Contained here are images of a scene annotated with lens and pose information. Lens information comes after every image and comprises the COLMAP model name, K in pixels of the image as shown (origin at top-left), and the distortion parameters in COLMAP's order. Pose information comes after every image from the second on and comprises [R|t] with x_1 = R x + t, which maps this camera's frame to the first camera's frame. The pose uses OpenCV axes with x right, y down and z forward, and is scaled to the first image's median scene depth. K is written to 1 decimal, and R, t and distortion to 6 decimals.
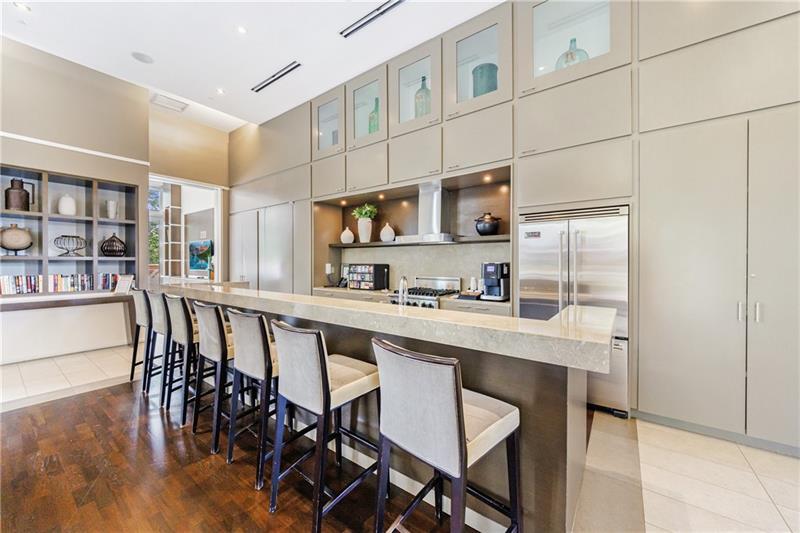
lens RADIAL K [[307.5, 0, 381.9], [0, 307.5, 265.3], [0, 0, 1]] dist [0.011132, 0.000409]
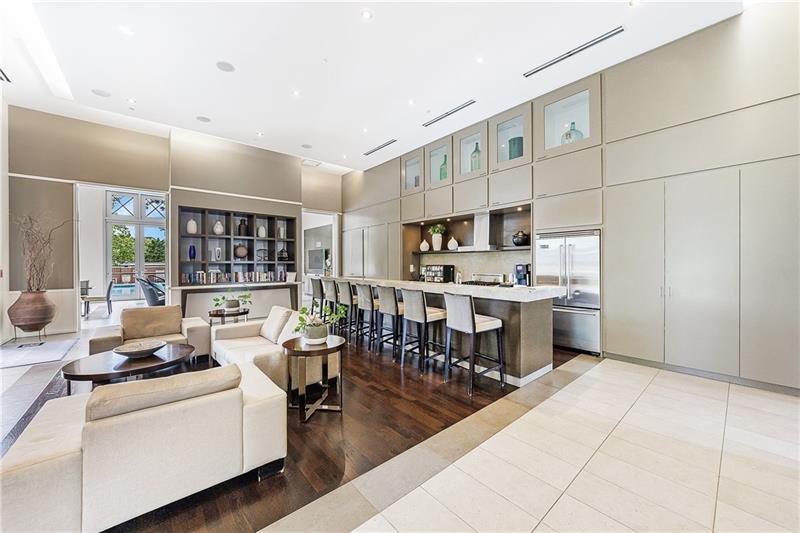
lens RADIAL K [[272.3, 0, 390.0], [0, 272.3, 270.3], [0, 0, 1]] dist [-0.000085, -0.000065]
pose [[0.977666, 0.000339, -0.210163, -0.001610], [0.002793, 0.999889, 0.014607, 0.001079], [0.210145, -0.014868, 0.977557, -0.347061]]
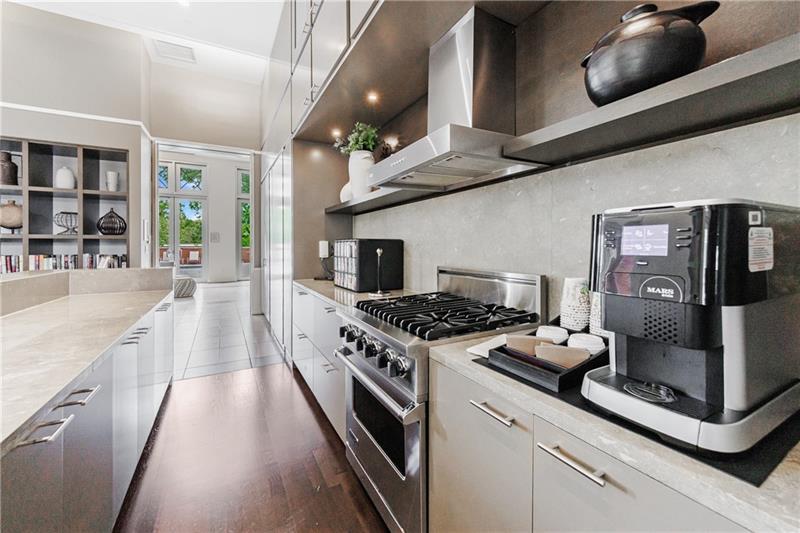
lens RADIAL K [[321.7, 0, 373.6], [0, 321.7, 248.7], [0, 0, 1]] dist [0.002196, 0.000546]
pose [[0.915485, 0.000443, -0.402352, 0.200711], [0.000769, 0.999996, 0.002850, 0.010183], [0.402352, -0.002919, 0.915480, 0.540639]]
